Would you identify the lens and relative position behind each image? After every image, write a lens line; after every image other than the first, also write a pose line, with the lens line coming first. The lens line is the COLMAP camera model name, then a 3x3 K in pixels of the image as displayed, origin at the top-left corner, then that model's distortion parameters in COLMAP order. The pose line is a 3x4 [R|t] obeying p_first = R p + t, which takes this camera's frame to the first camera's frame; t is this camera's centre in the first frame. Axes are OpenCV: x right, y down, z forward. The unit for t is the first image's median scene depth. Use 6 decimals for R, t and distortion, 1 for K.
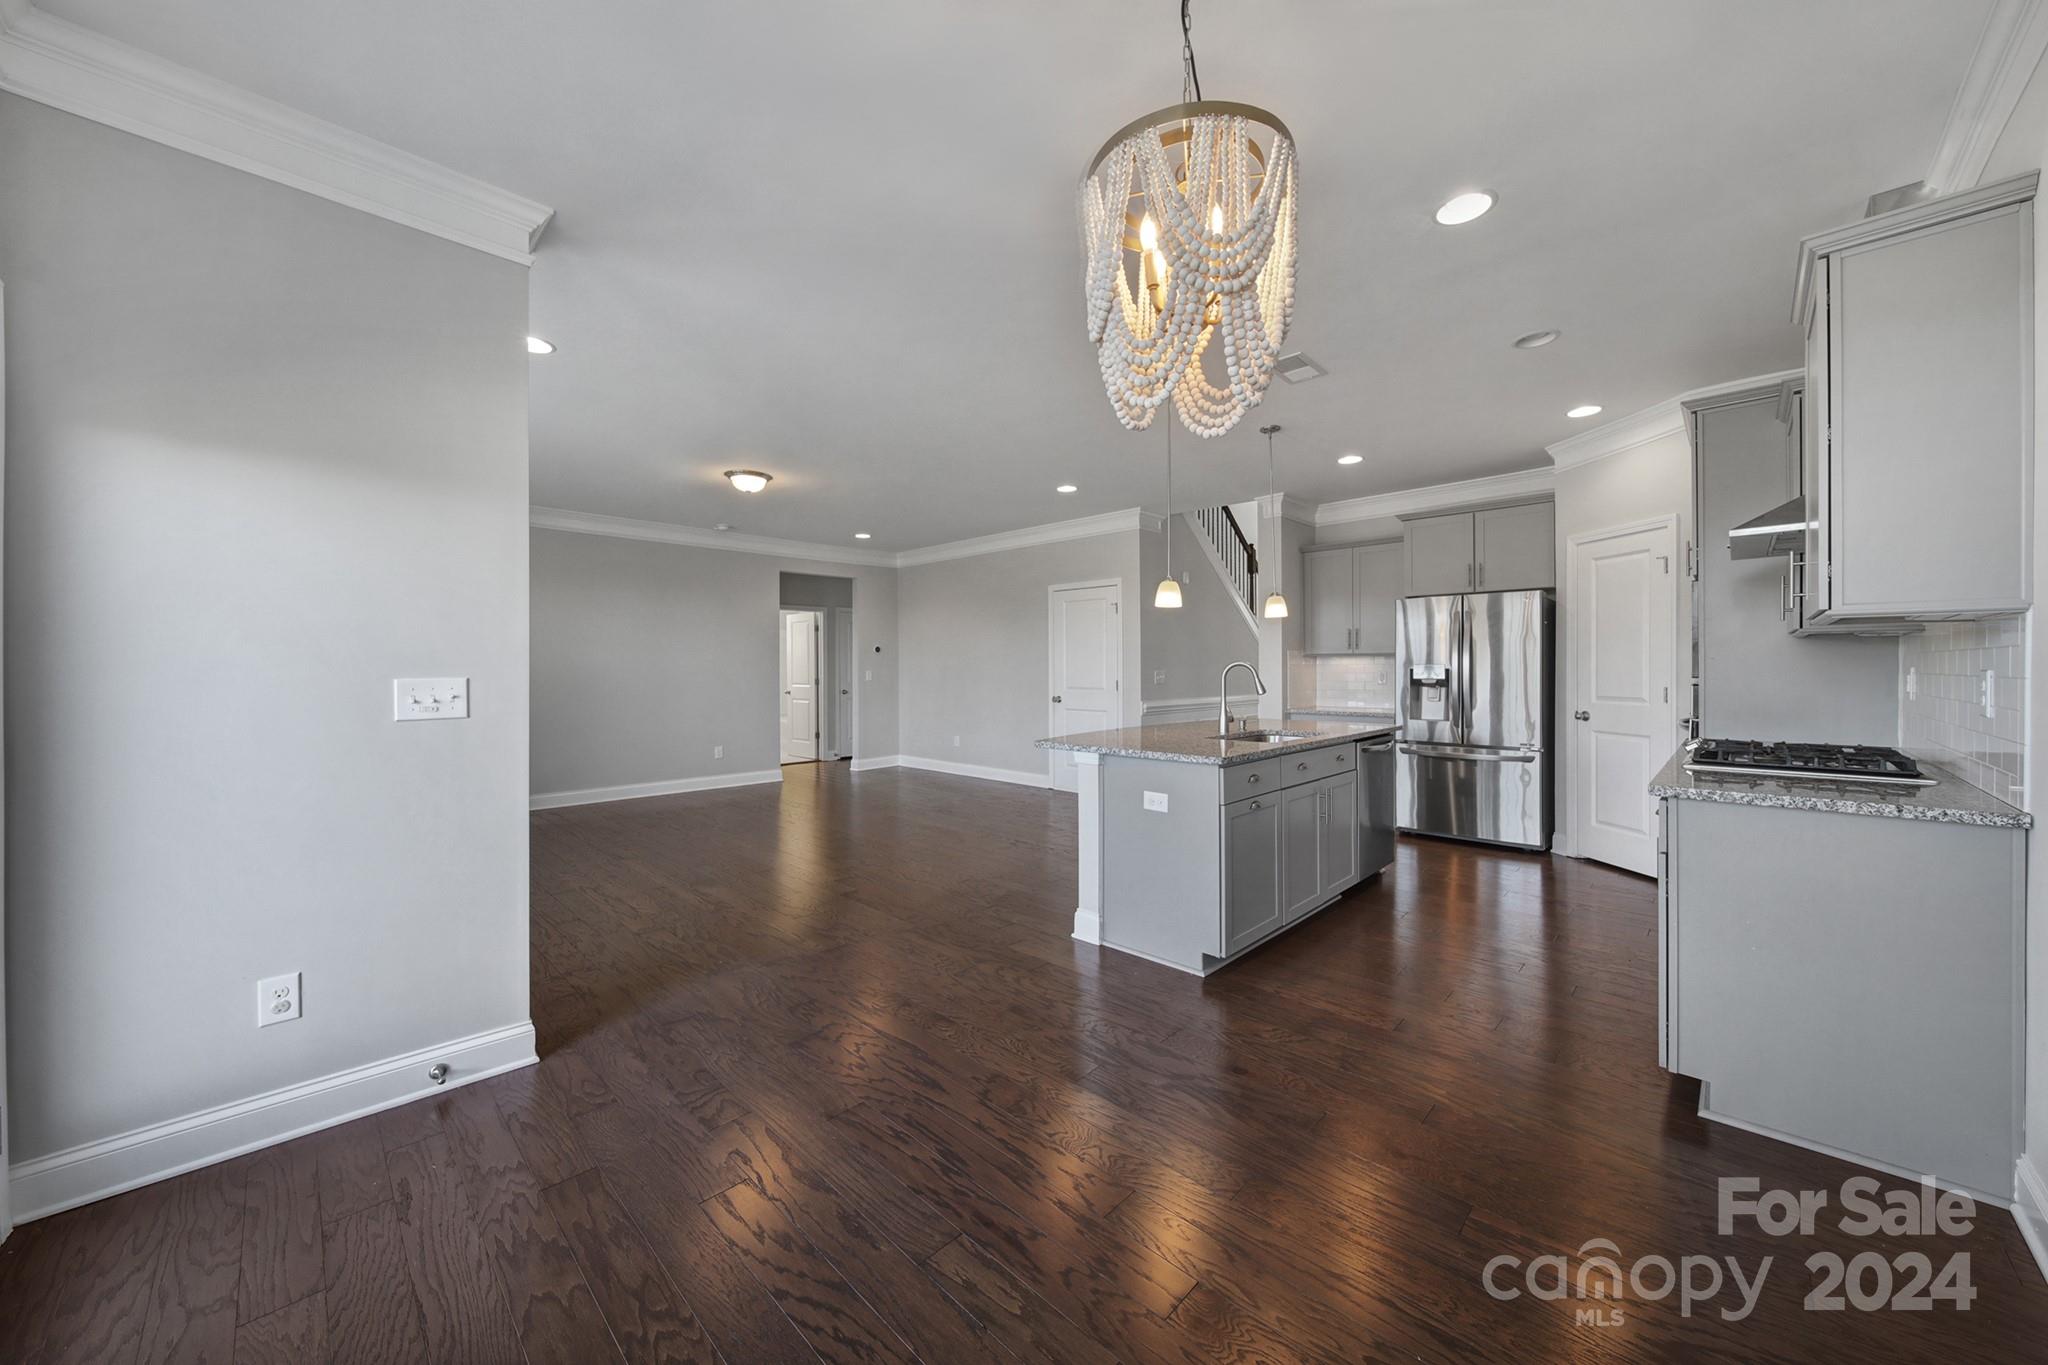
lens RADIAL K [[718.9, 0, 1021.0], [0, 718.9, 667.0], [0, 0, 1]] dist [-0.001992, -0.000605]
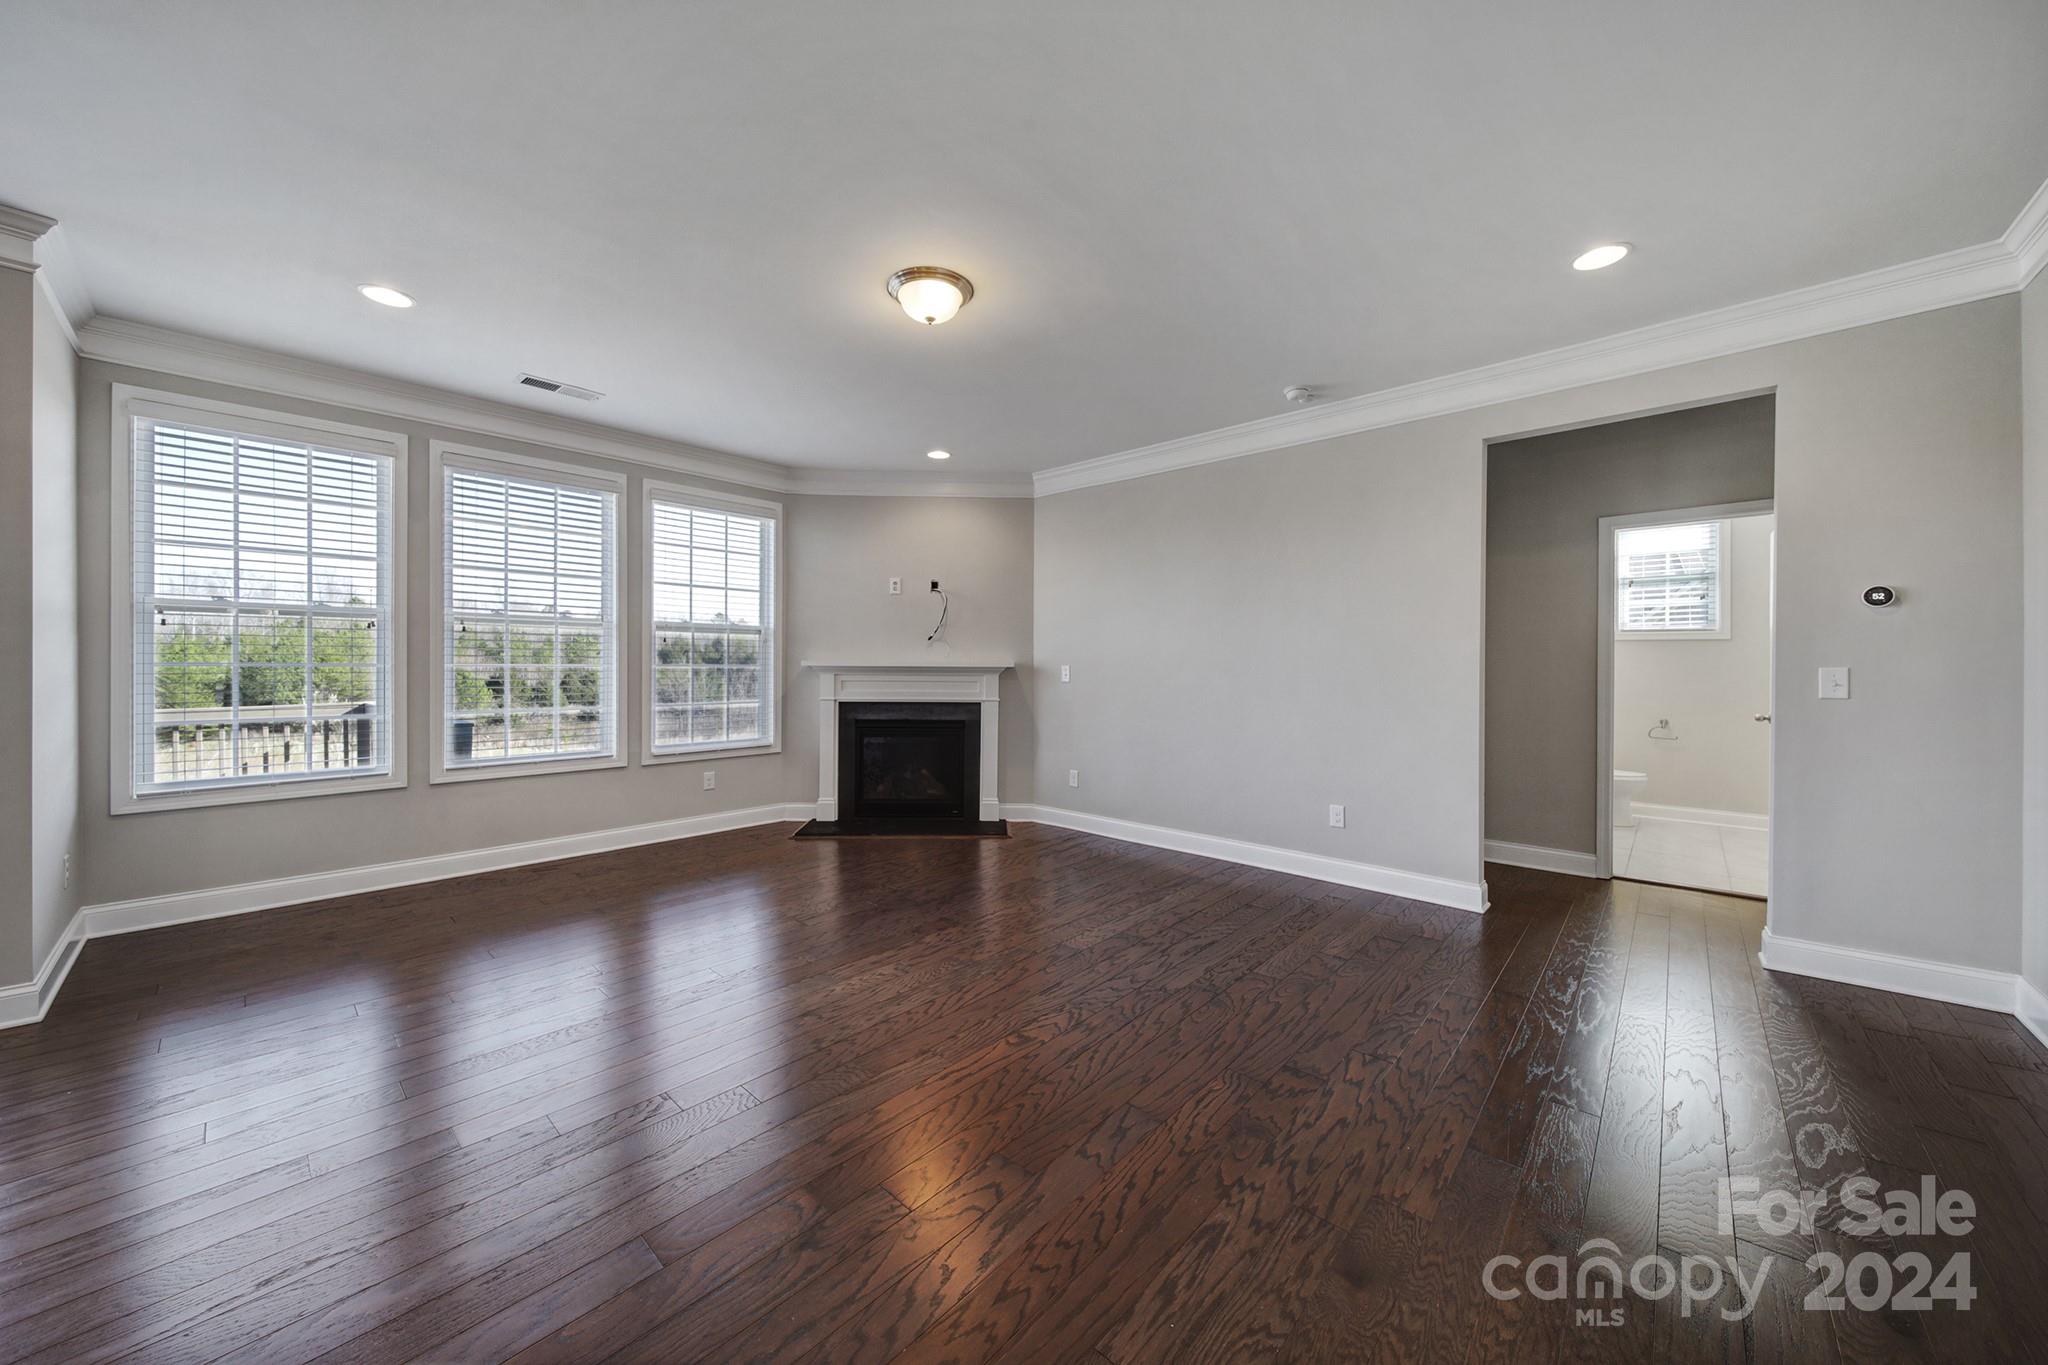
lens RADIAL K [[718.9, 0, 1021.0], [0, 718.9, 667.0], [0, 0, 1]] dist [-0.001992, -0.000605]
pose [[0.033503, 0.004312, -0.999429, 0.095149], [-0.001803, 0.999989, 0.004254, 0.005362], [0.999437, 0.001659, 0.033510, 0.684740]]
